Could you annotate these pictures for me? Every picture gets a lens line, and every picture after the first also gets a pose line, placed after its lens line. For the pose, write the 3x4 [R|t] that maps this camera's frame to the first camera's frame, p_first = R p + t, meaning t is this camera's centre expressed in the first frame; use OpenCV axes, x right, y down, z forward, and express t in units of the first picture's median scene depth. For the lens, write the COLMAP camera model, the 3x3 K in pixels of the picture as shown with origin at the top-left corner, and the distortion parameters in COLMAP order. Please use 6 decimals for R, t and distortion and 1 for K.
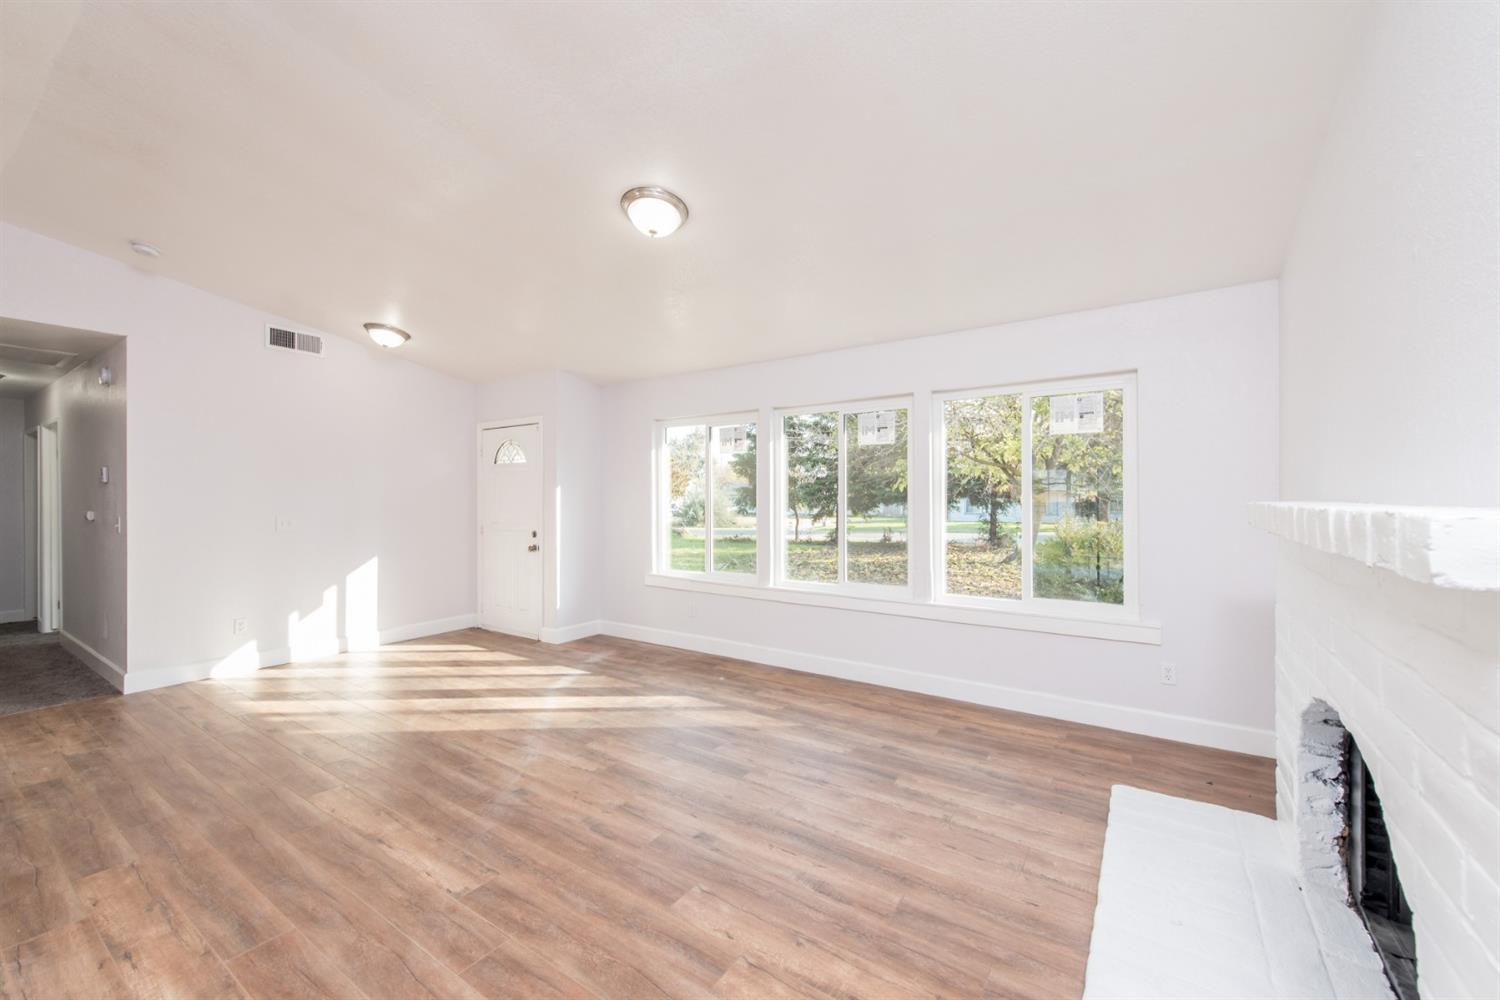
lens RADIAL K [[600.3, 0, 752.8], [0, 600.3, 494.7], [0, 0, 1]] dist [0.015714, -0.004108]
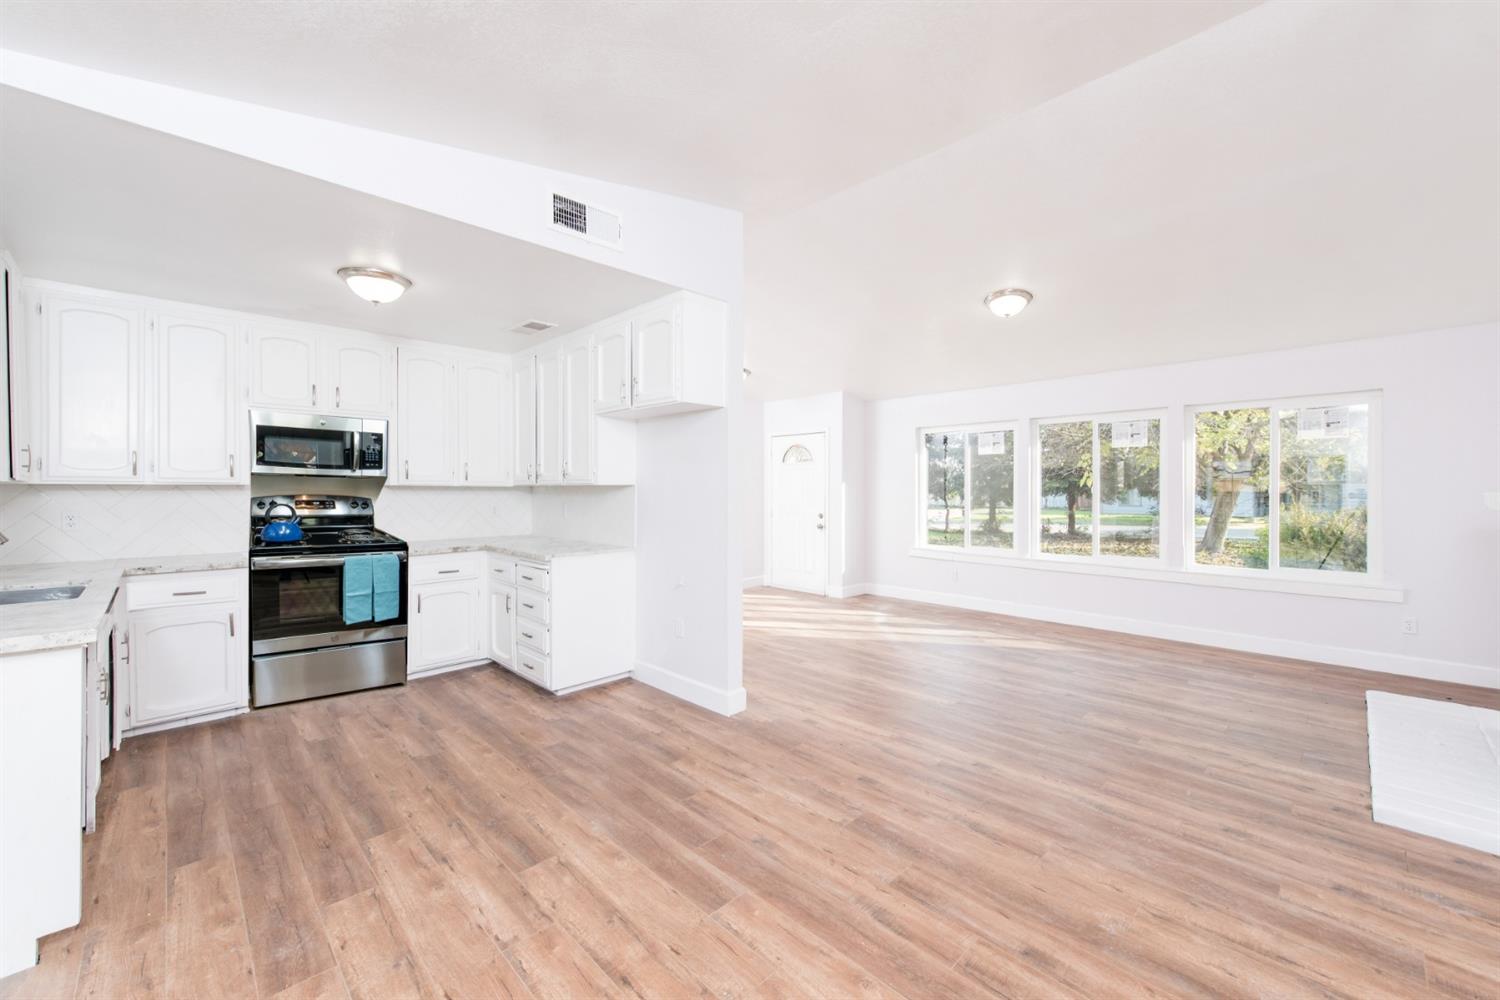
lens RADIAL K [[600.3, 0, 745.6], [0, 600.3, 491.6], [0, 0, 1]] dist [0.015714, -0.004108]
pose [[0.980161, 0.004234, -0.198156, -0.486269], [-0.001919, 0.999928, 0.011876, -0.004179], [0.198192, -0.011260, 0.980099, -0.601119]]
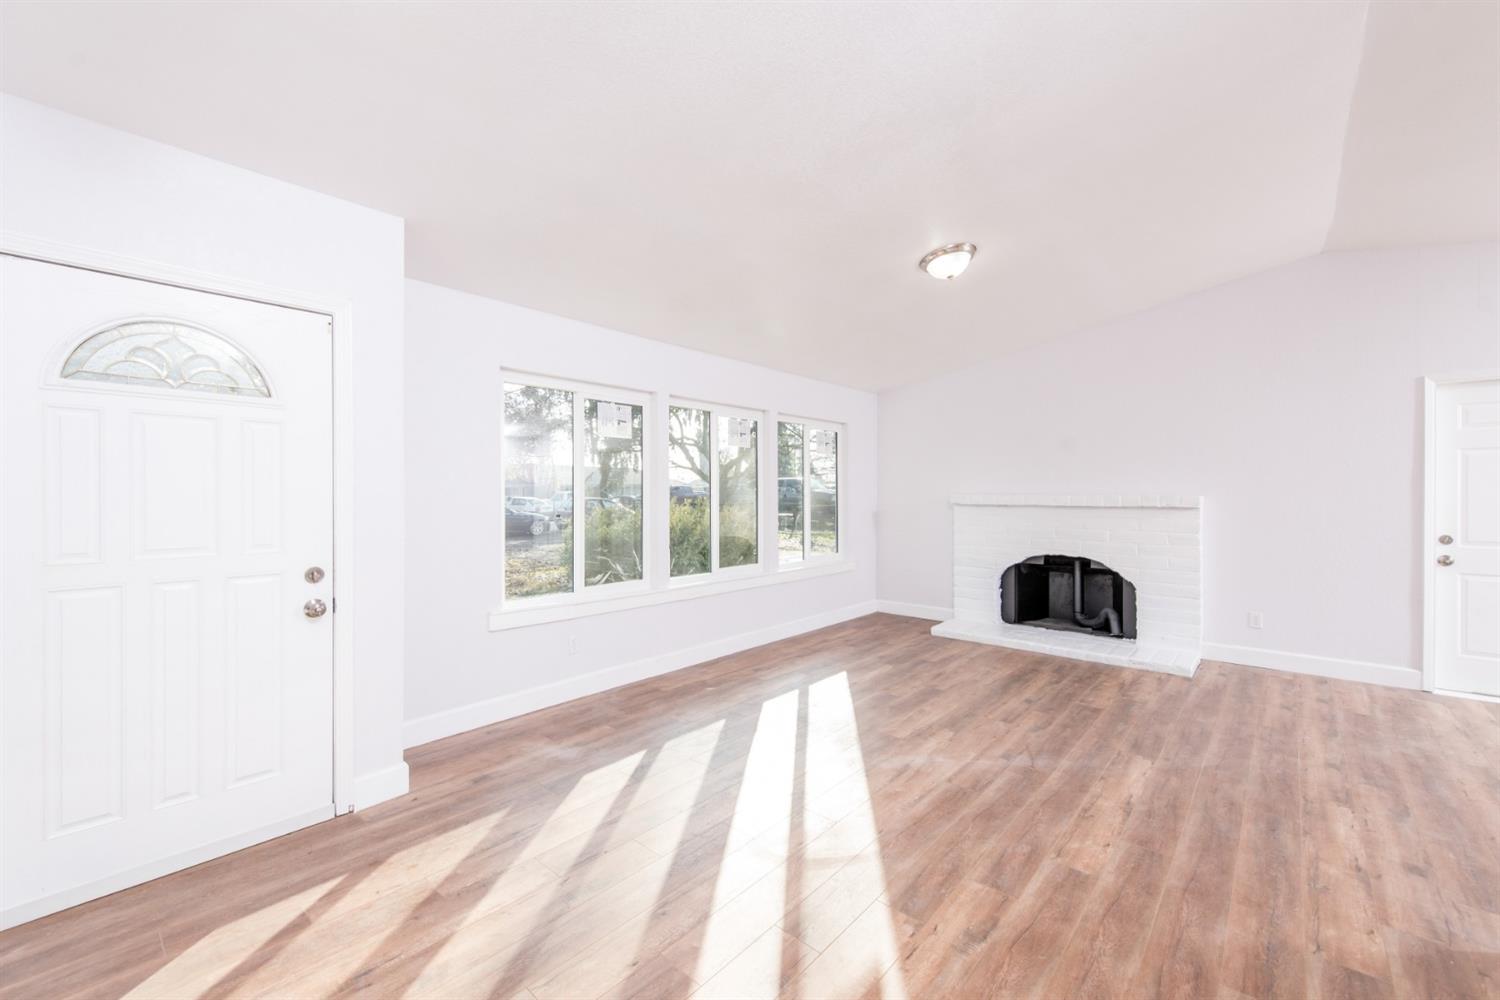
lens RADIAL K [[600.3, 0, 757.7], [0, 600.3, 496.1], [0, 0, 1]] dist [0.015714, -0.004108]
pose [[0.123772, -0.002486, 0.992308, -1.368138], [-0.006843, 0.999971, 0.003358, 0.013298], [-0.992287, -0.007206, 0.123751, 1.176762]]
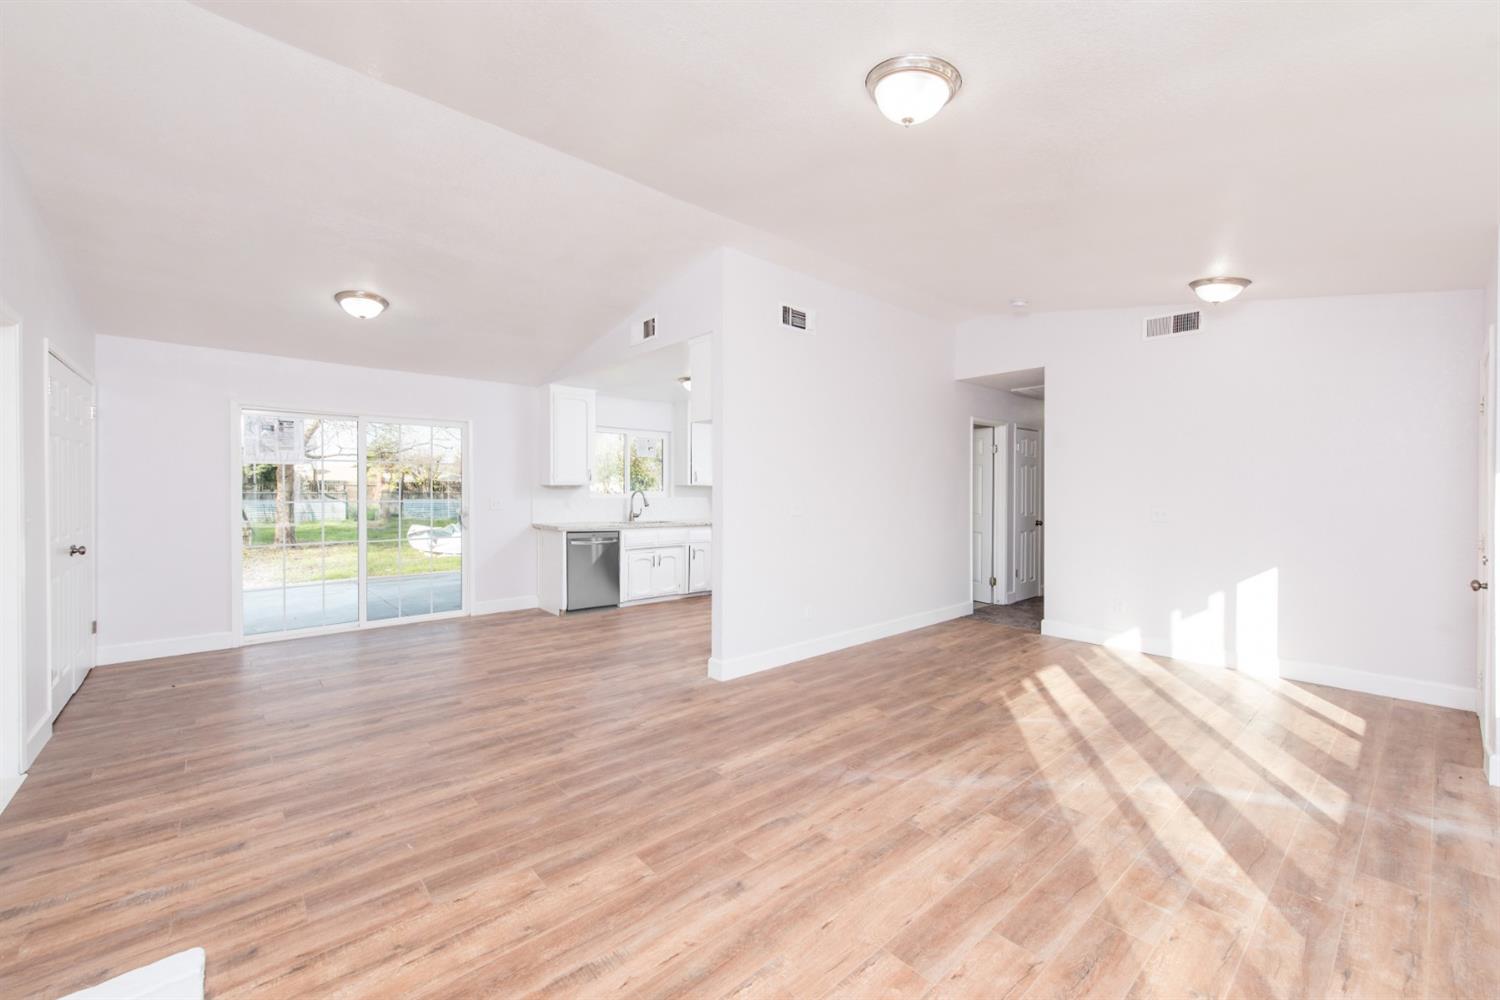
lens RADIAL K [[600.3, 0, 749.6], [0, 600.3, 500.1], [0, 0, 1]] dist [0.015714, -0.004108]
pose [[-0.259757, 0.021169, -0.965442, 0.558184], [0.004112, 0.999775, 0.020815, 0.002162], [0.965665, 0.001437, -0.259786, 0.957581]]
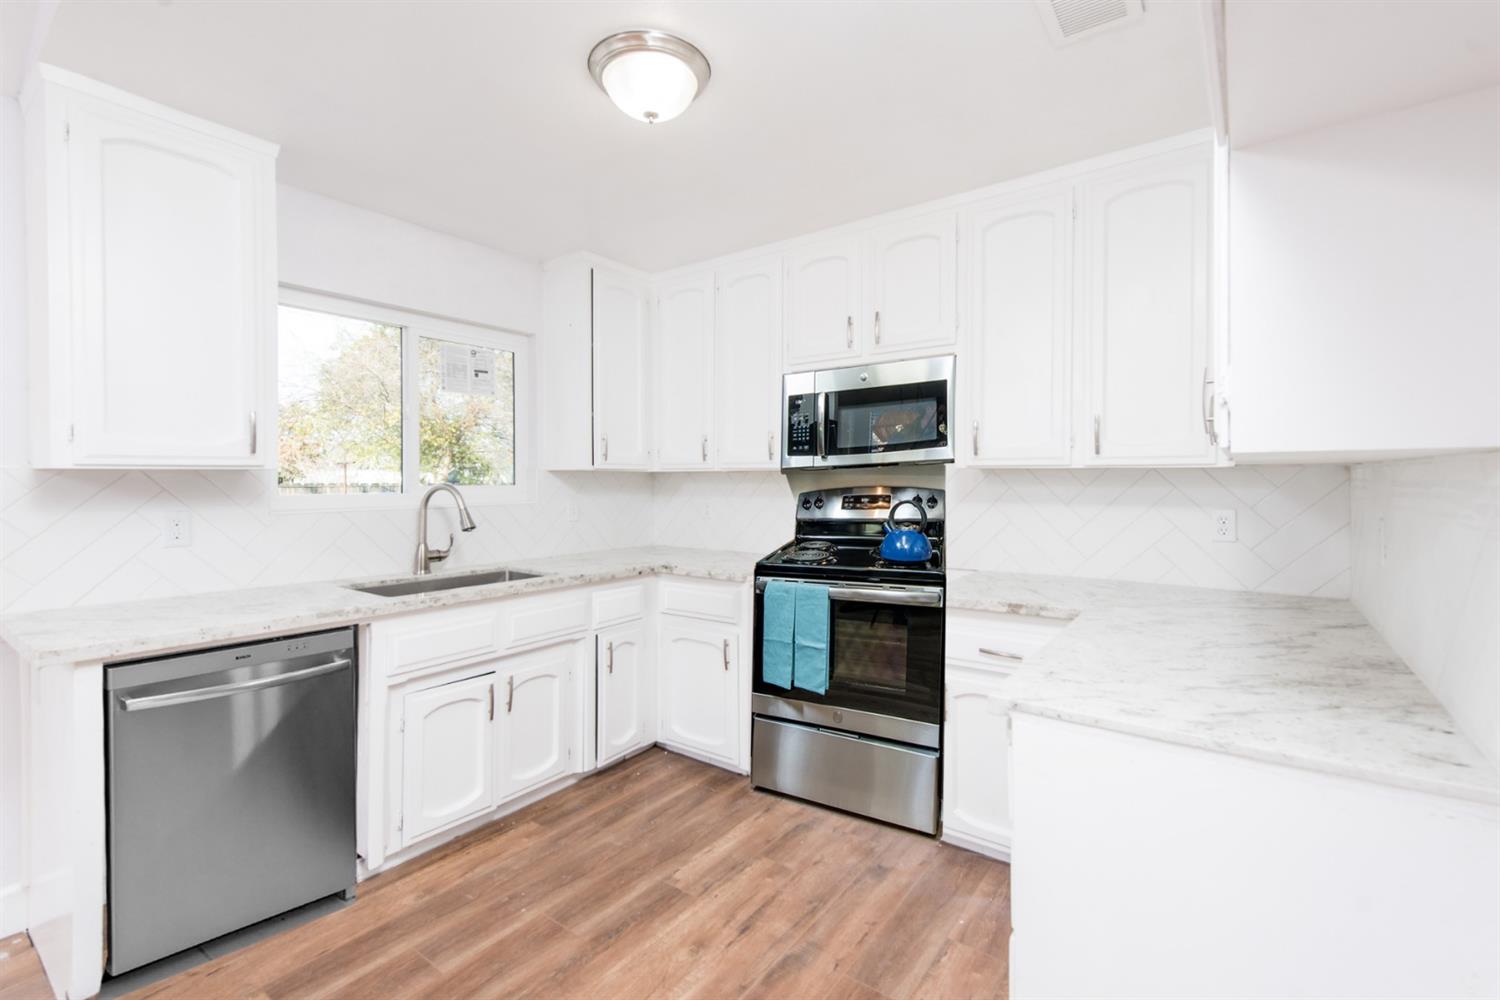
lens RADIAL K [[656.5, 0, 754.9], [0, 656.5, 483.4], [0, 0, 1]] dist [0.003399, 0.000890]
pose [[-0.037917, 0.012719, -0.999200, -0.722290], [0.010732, 0.999867, 0.012320, 0.003752], [0.999223, -0.010256, -0.038049, 0.383433]]
